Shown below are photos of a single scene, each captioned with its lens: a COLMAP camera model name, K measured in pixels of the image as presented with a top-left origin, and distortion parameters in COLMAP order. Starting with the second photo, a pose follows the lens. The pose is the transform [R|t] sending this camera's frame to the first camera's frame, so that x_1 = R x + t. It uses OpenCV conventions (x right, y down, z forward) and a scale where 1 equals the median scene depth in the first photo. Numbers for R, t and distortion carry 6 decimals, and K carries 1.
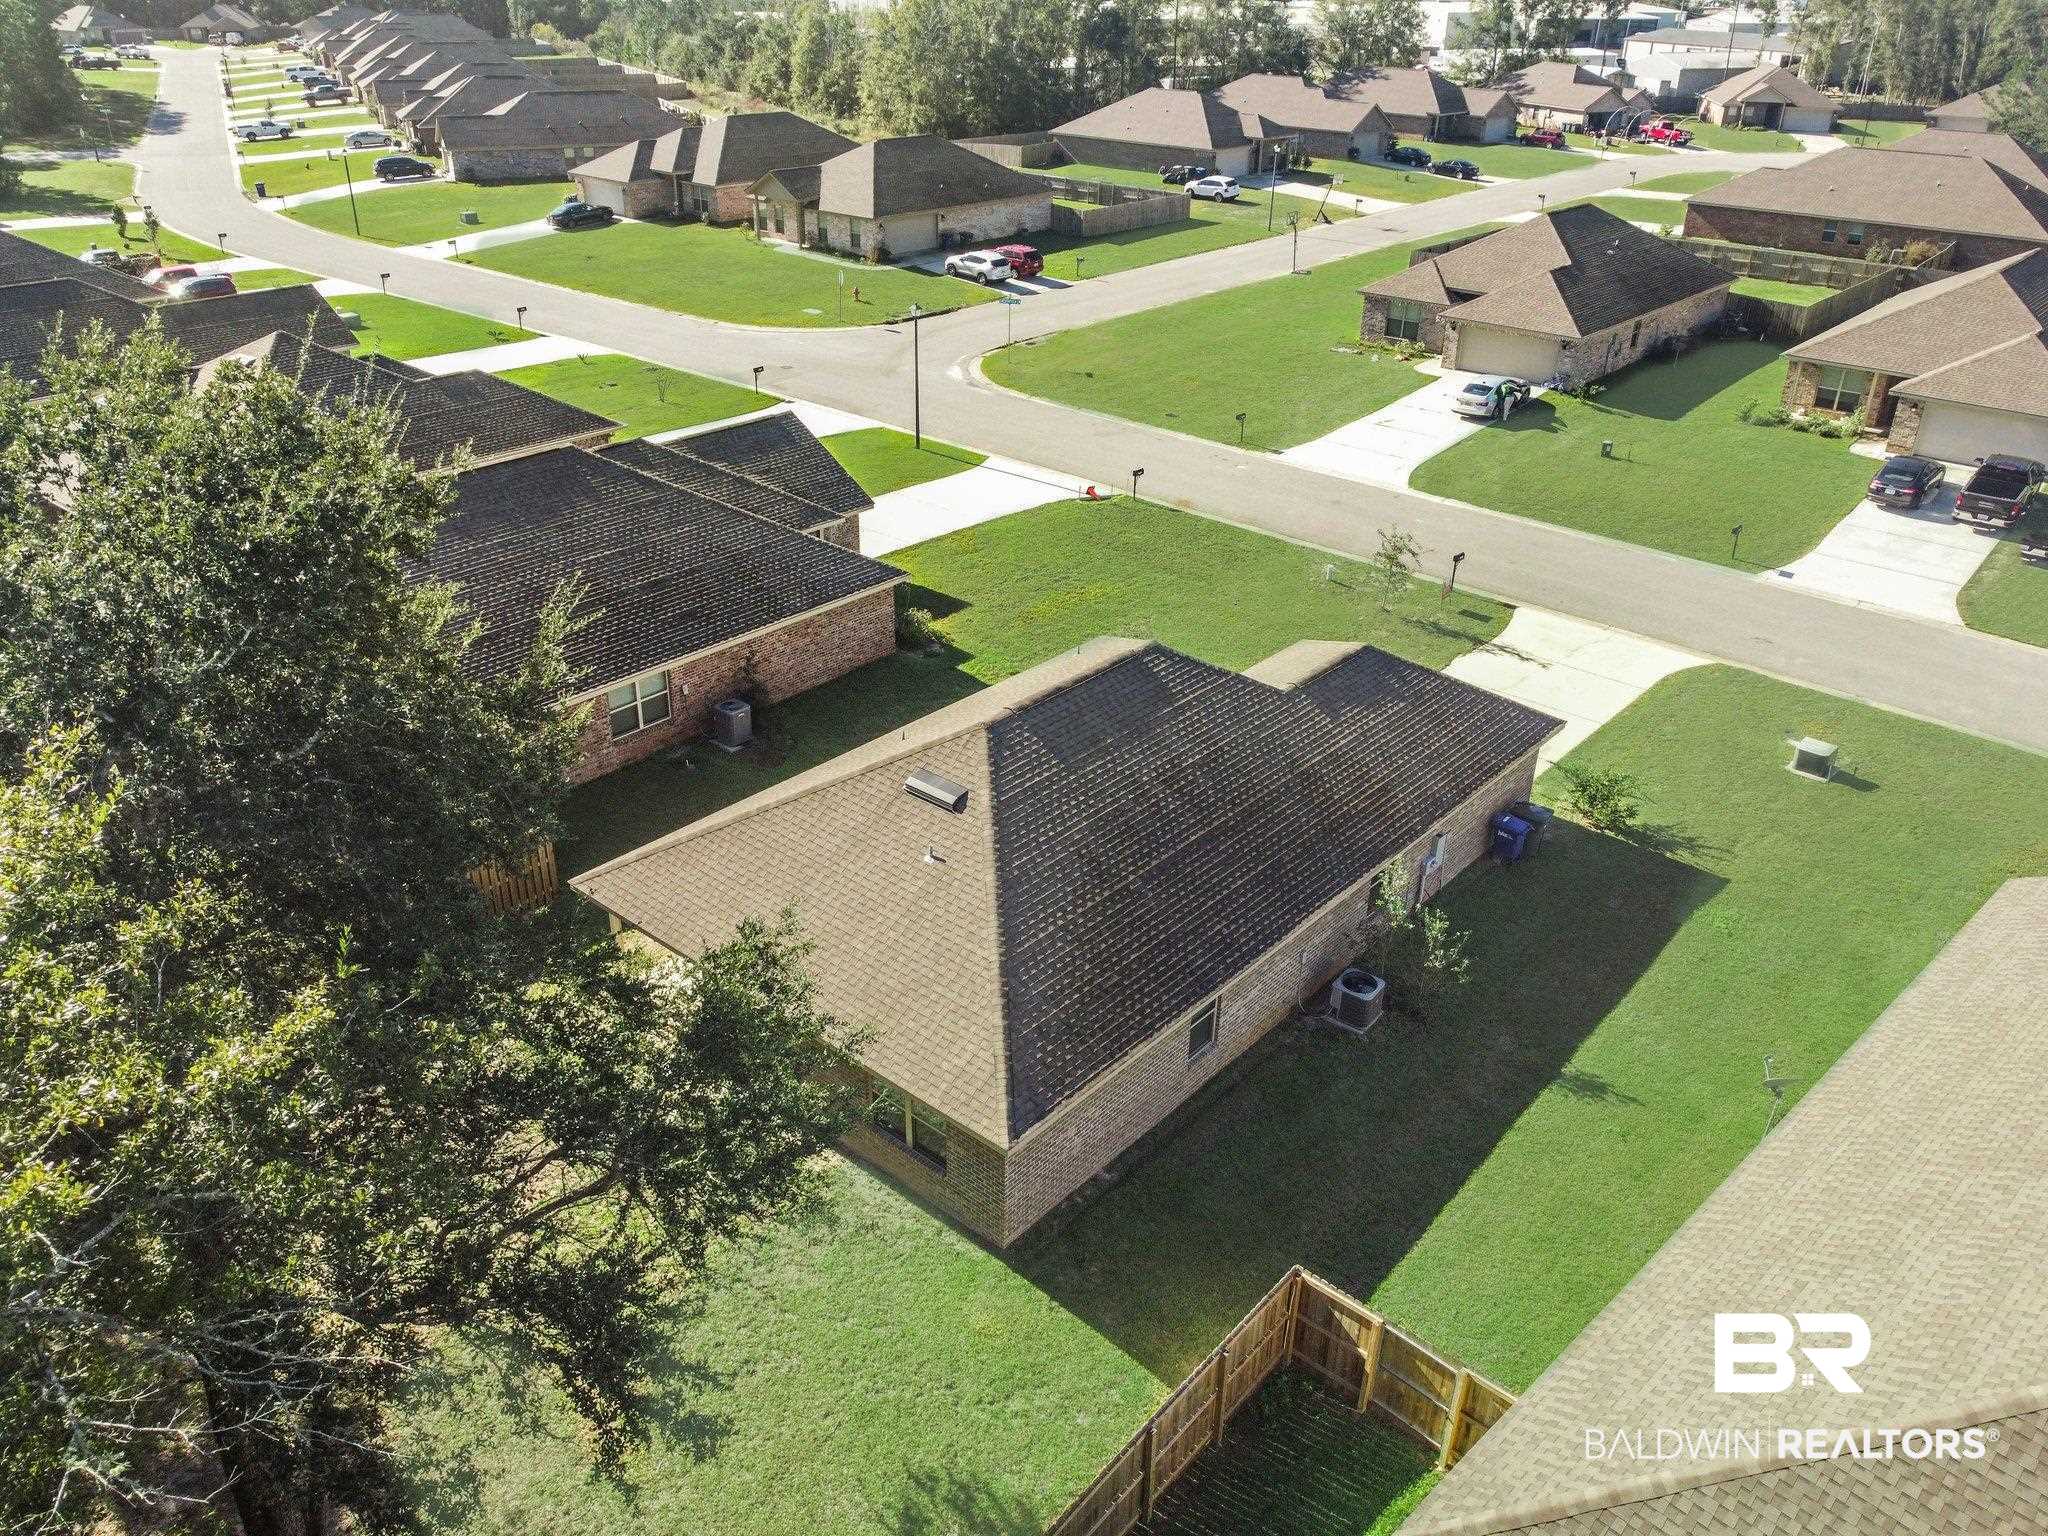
lens RADIAL K [[1550.3, 0, 1026.7], [0, 1550.3, 764.3], [0, 0, 1]] dist [-0.003674, -0.007193]
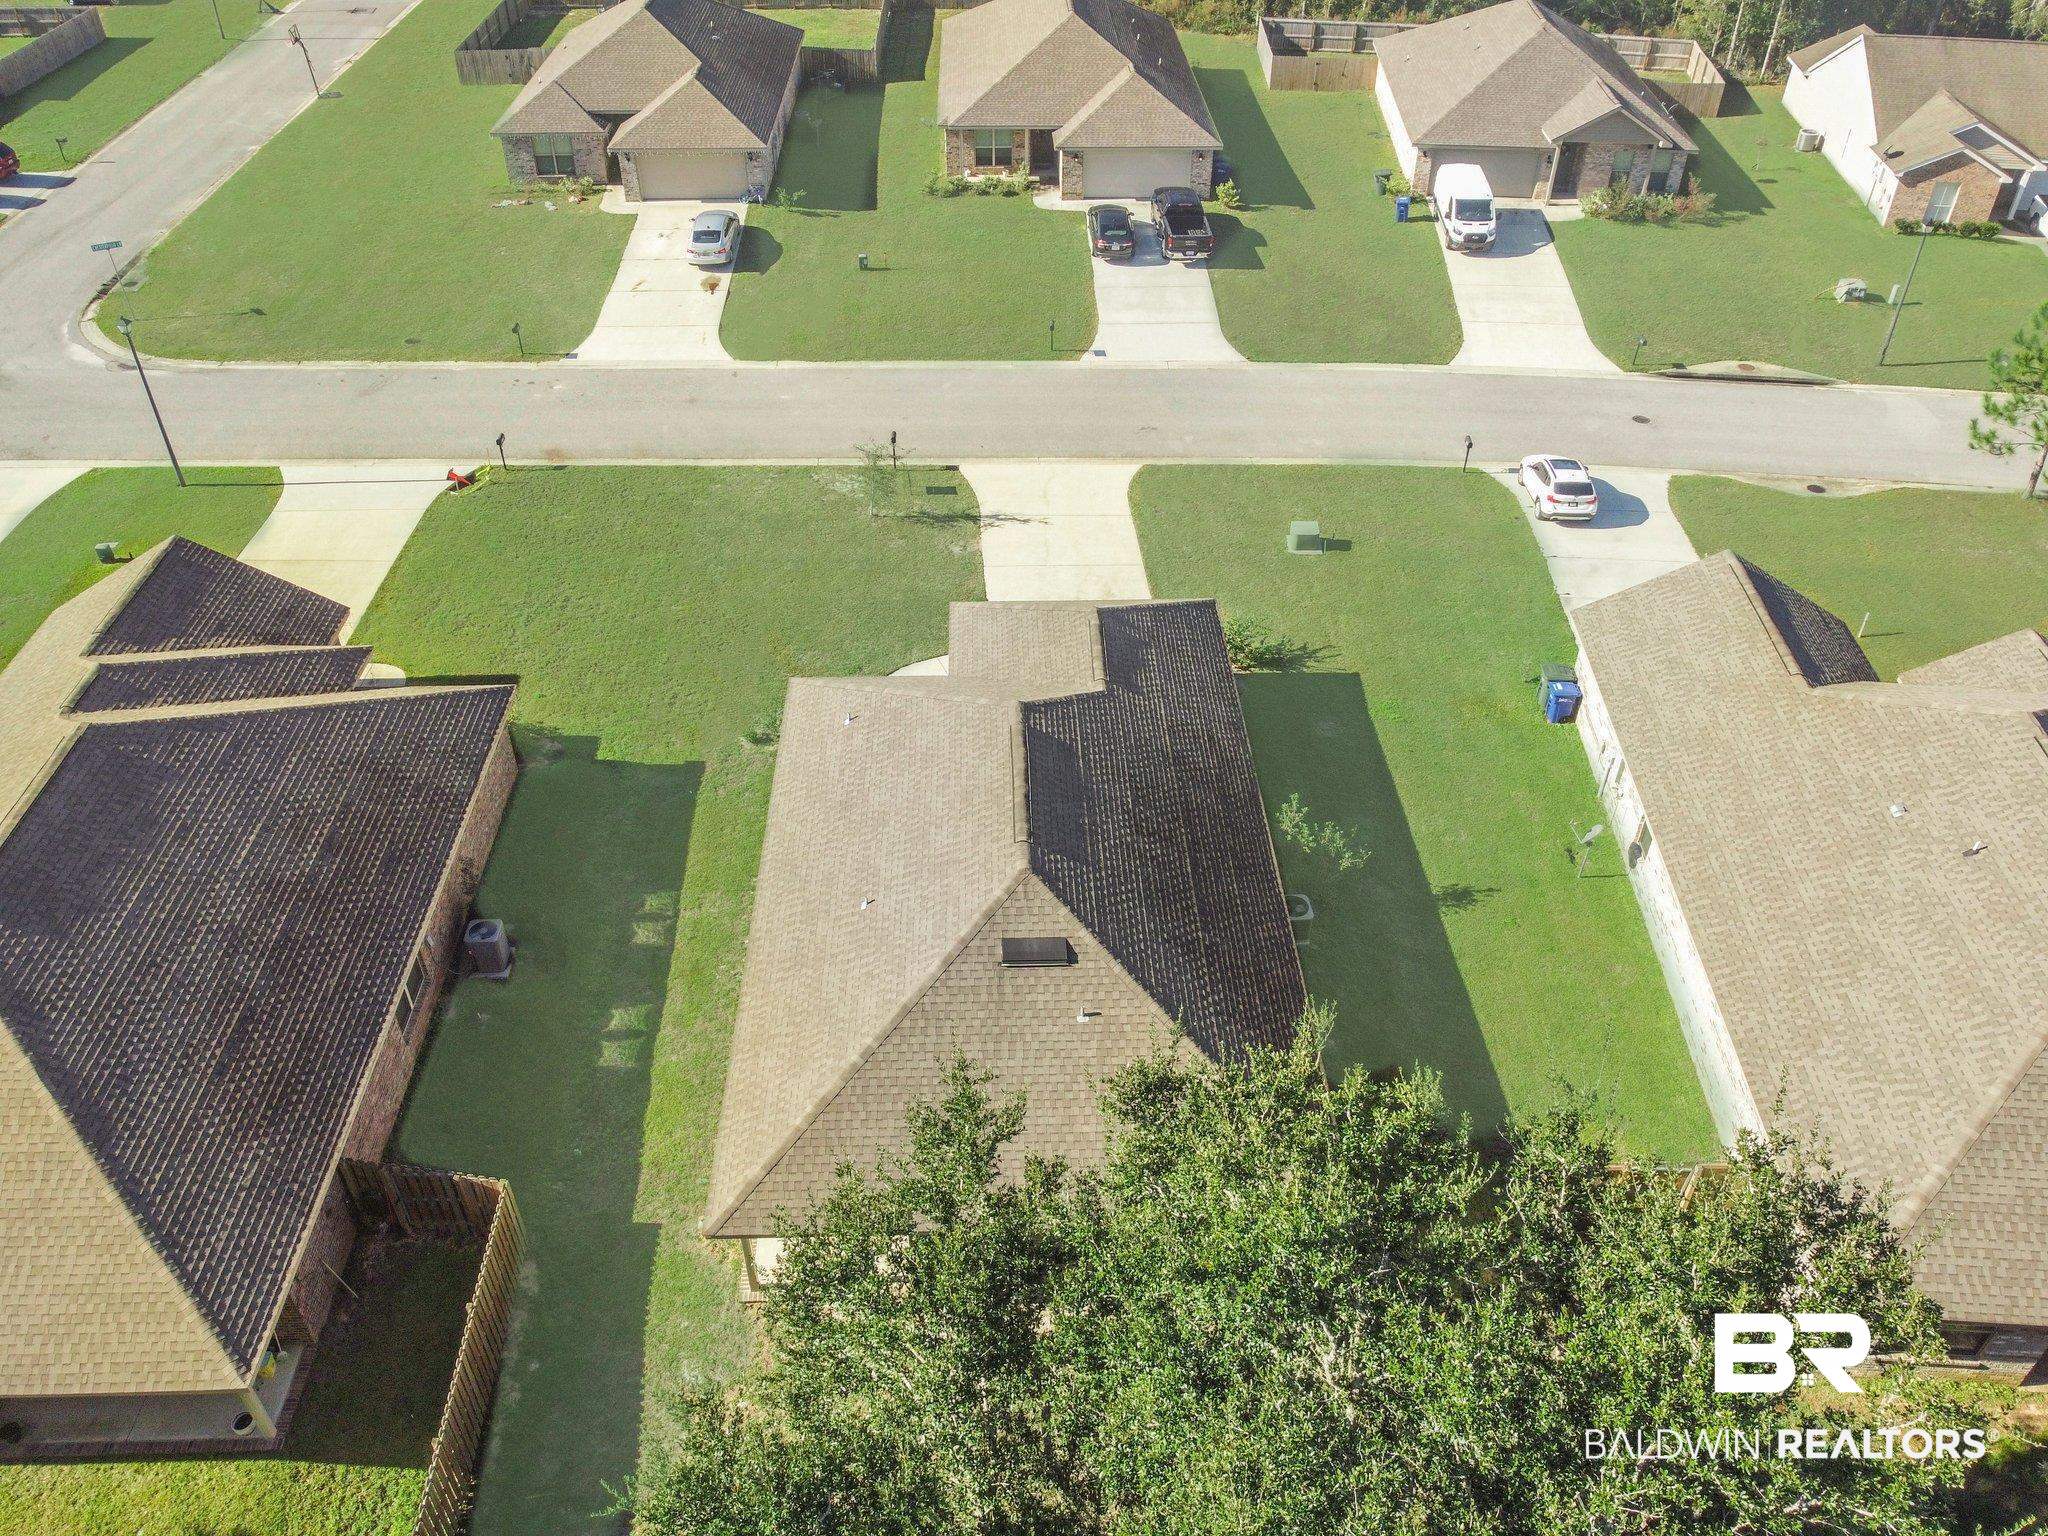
lens RADIAL K [[1550.3, 0, 1026.7], [0, 1550.3, 764.3], [0, 0, 1]] dist [-0.003674, -0.007193]
pose [[0.735274, -0.432366, 0.521950, -0.252542], [0.321165, 0.900413, 0.293445, -0.184490], [-0.596846, -0.048131, 0.800911, 0.093119]]
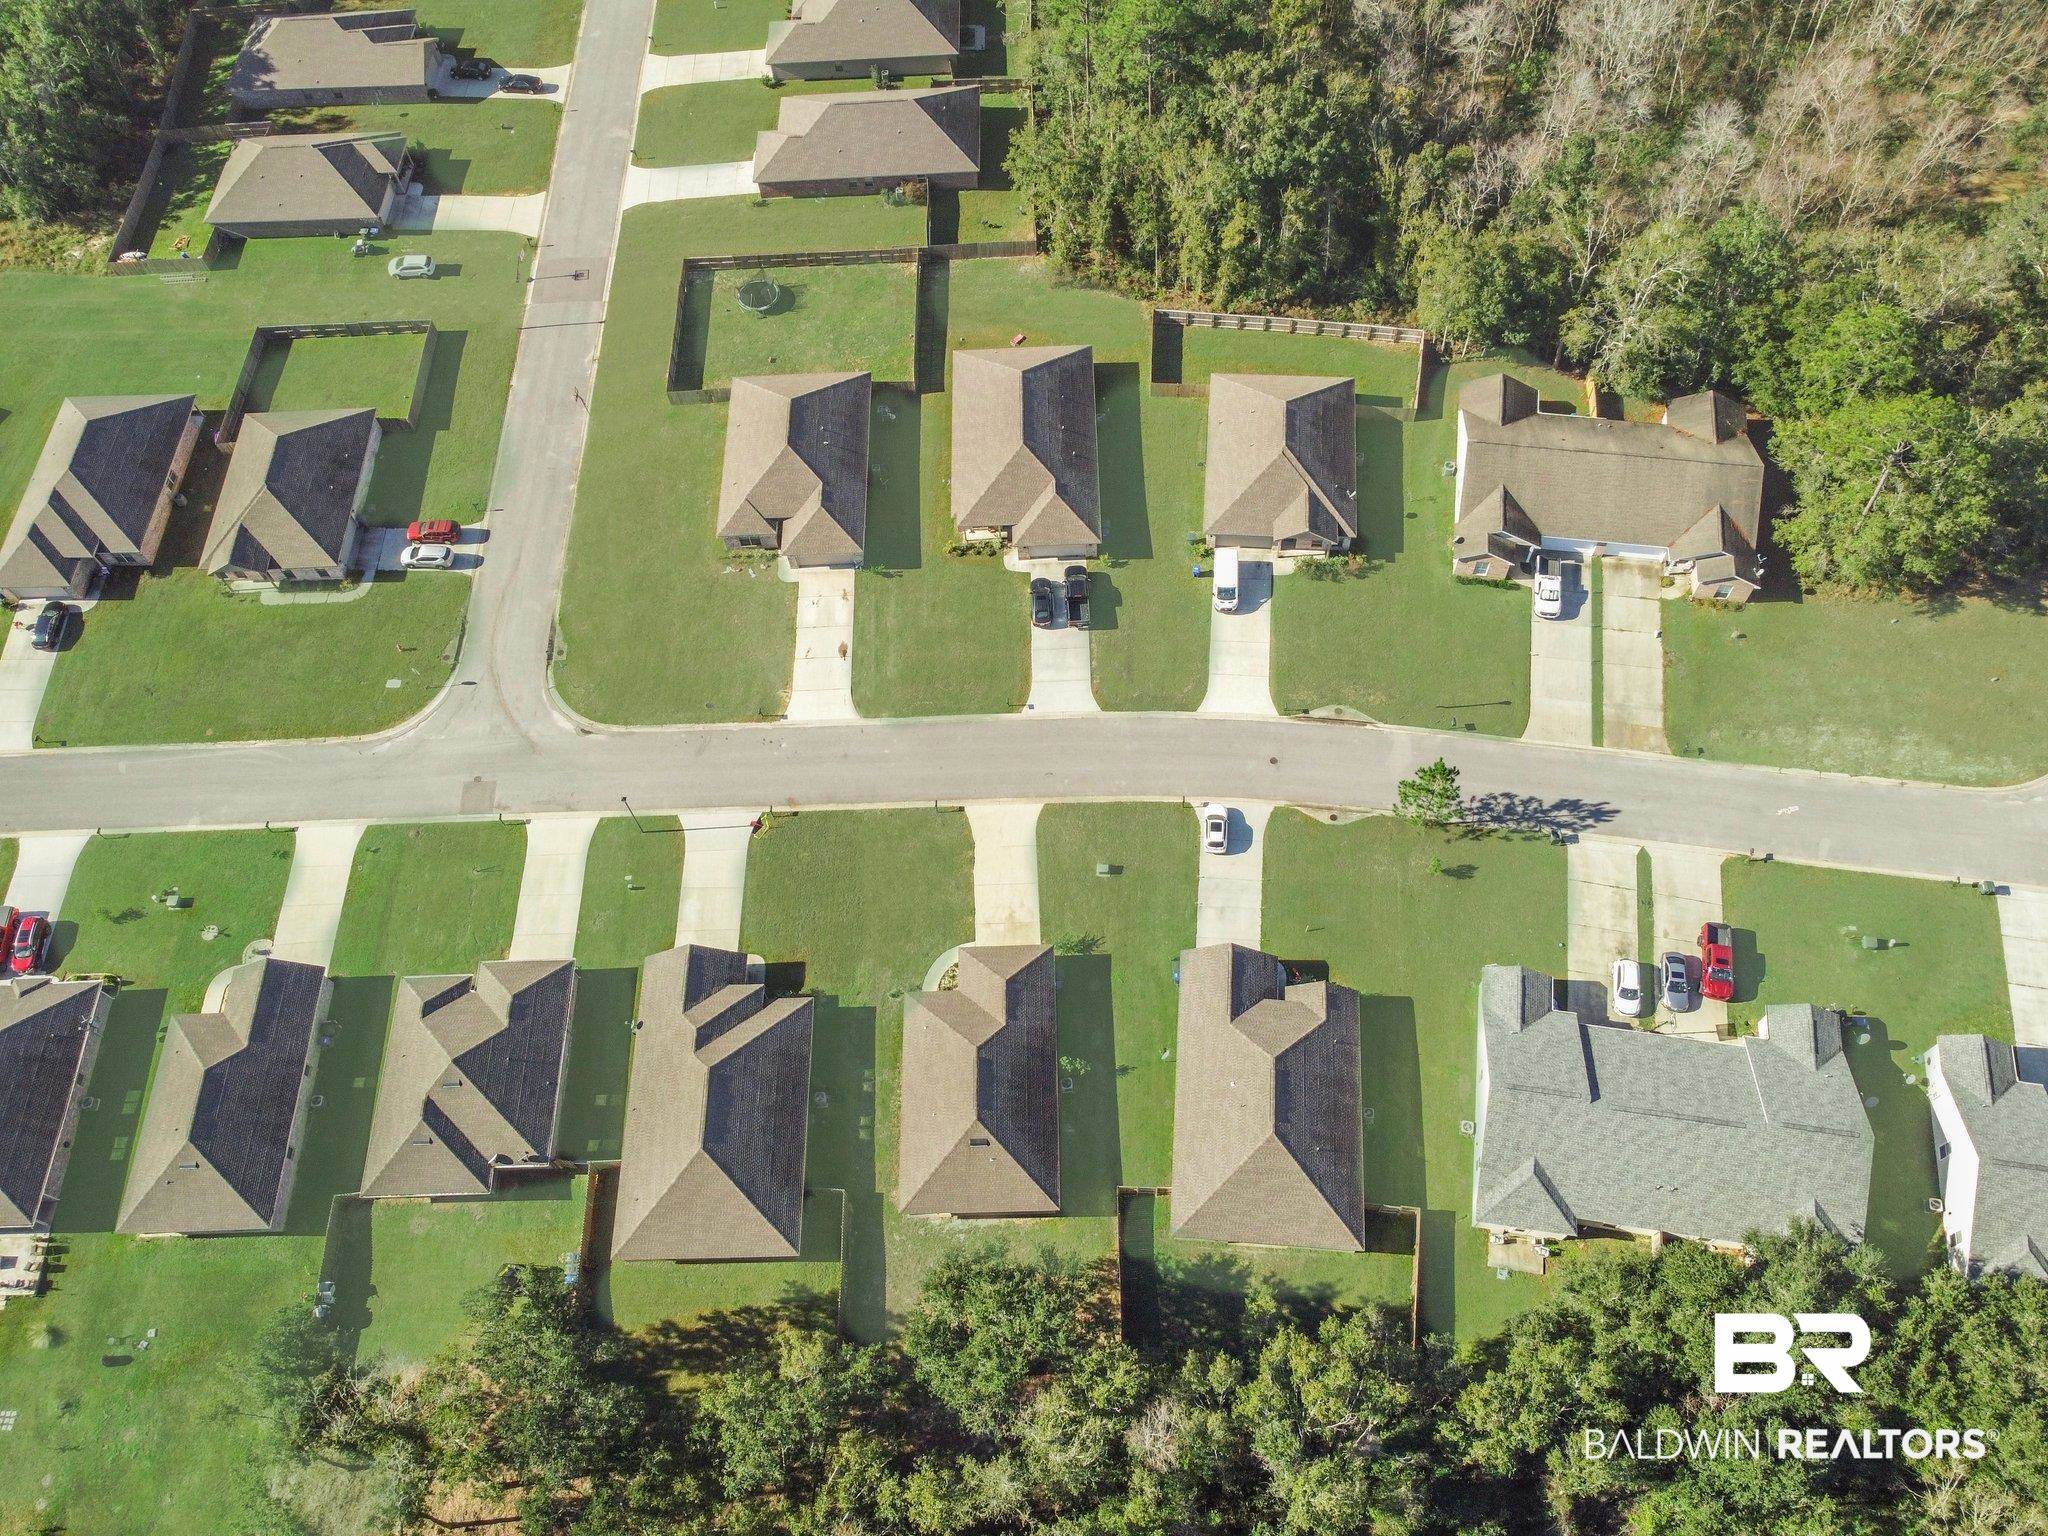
lens RADIAL K [[1550.3, 0, 1026.7], [0, 1550.3, 764.3], [0, 0, 1]] dist [-0.003674, -0.007193]
pose [[0.744881, -0.605987, 0.279161, -0.222222], [0.363535, 0.719473, 0.591777, -1.359535], [-0.559459, -0.339319, 0.756220, -0.778610]]
